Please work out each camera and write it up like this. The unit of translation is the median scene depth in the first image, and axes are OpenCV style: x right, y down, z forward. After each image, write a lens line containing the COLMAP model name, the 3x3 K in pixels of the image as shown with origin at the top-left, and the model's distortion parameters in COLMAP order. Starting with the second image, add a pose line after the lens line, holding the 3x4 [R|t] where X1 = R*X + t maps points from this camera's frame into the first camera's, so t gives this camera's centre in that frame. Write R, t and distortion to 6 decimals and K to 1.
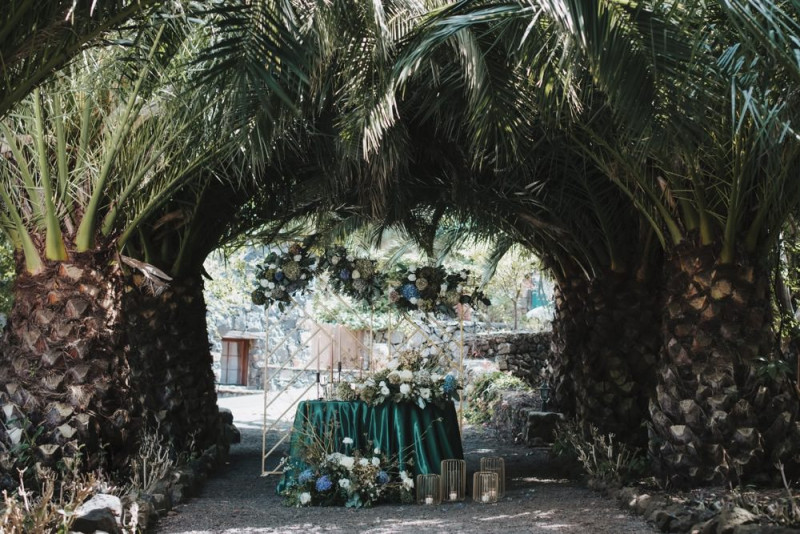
lens RADIAL K [[1364.2, 0, 418.7], [0, 1364.2, 246.5], [0, 0, 1]] dist [0.001187, 0.000000]
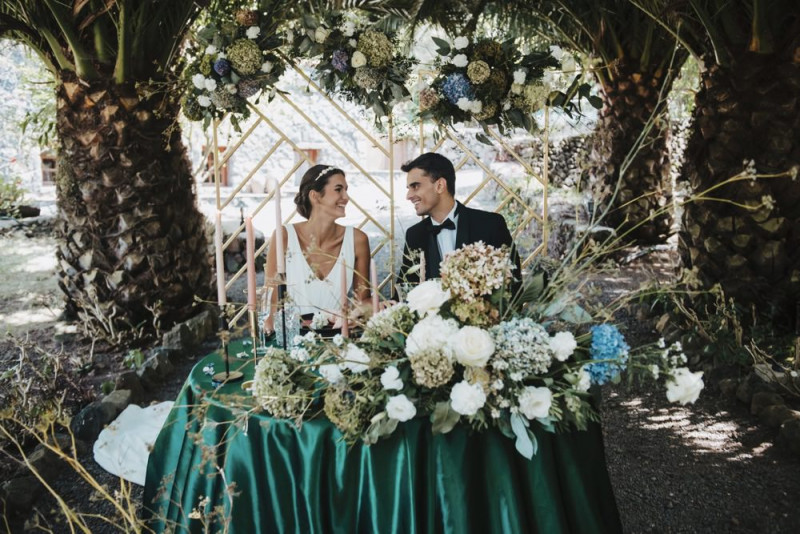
lens RADIAL K [[729.2, 0, 401.6], [0, 729.2, 266.3], [0, 0, 1]] dist [0.012598, 0.009442]
pose [[0.997799, -0.019144, -0.063481, -0.011380], [0.033820, 0.970449, 0.238926, 0.032201], [0.057031, -0.240547, 0.968961, 0.700300]]
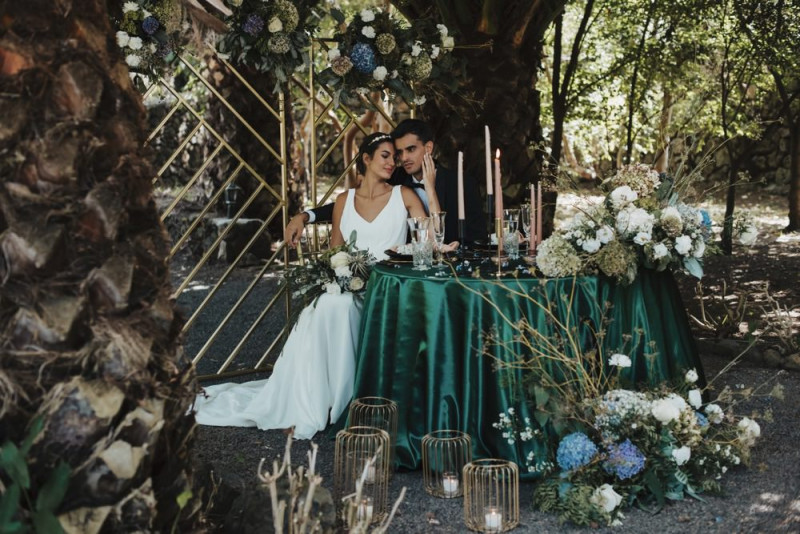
lens RADIAL K [[1150.6, 0, 398.1], [0, 1150.6, 267.1], [0, 0, 1]] dist [-0.123136, 0.000000]
pose [[0.829727, -0.091075, 0.550689, -0.274844], [-0.022364, 0.980382, 0.195834, 0.025330], [-0.557722, -0.174804, 0.811412, 0.580975]]
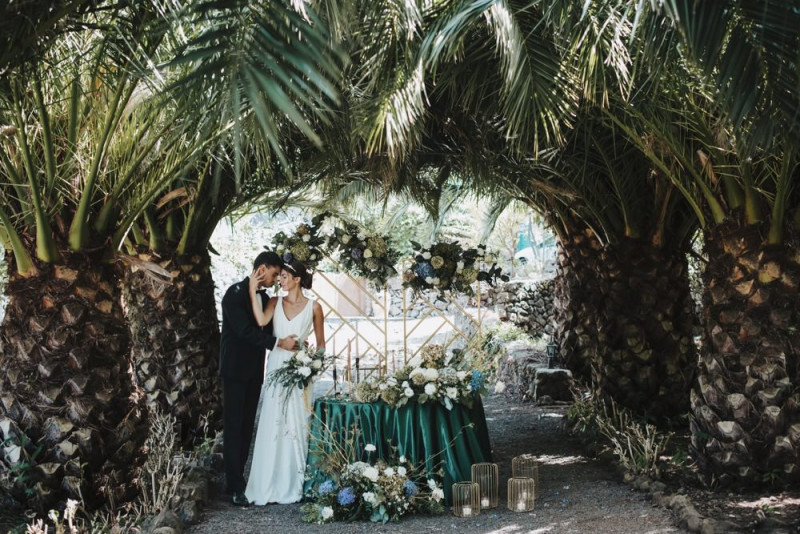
lens RADIAL K [[1202.9, 0, 399.1], [0, 1202.9, 264.6], [0, 0, 1]] dist [-0.102523, 0.000000]
pose [[0.999602, -0.027657, -0.005643, -0.019794], [0.027983, 0.997170, 0.069778, -0.030349], [0.003697, -0.069908, 0.997547, 0.159696]]
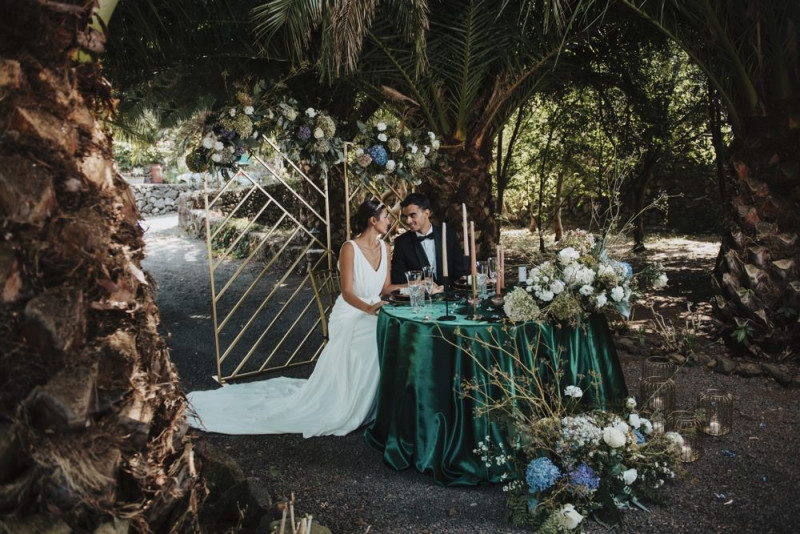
lens RADIAL K [[561.2, 0, 413.6], [0, 561.2, 262.8], [0, 0, 1]] dist [-0.036055, -0.002835]
pose [[0.830596, -0.105586, 0.546775, -0.195649], [-0.007542, 0.979638, 0.200632, 0.029432], [-0.556825, -0.170768, 0.812886, 0.684758]]
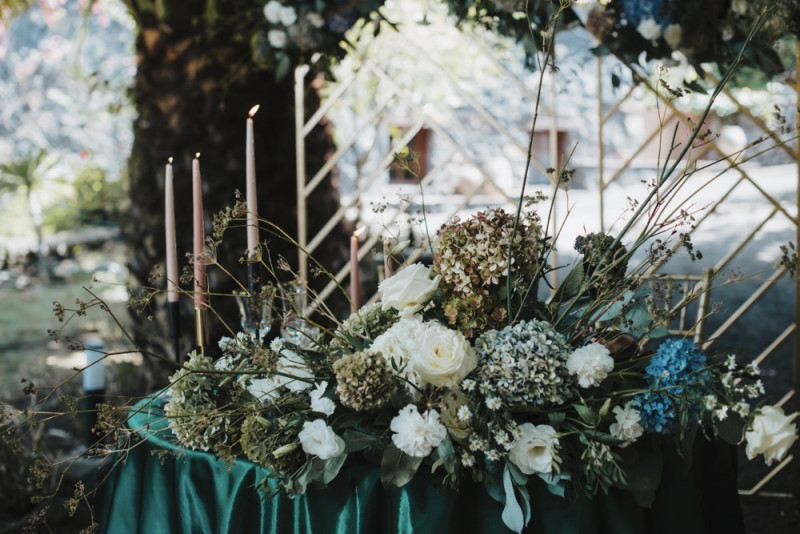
lens RADIAL K [[1150.6, 0, 399.8], [0, 1150.6, 268.0], [0, 0, 1]] dist [-0.123136, 0.000000]
pose [[0.940985, 0.000730, -0.338448, 0.034369], [0.064406, 0.981338, 0.181185, 0.042693], [0.332264, -0.192291, 0.923377, 0.699393]]
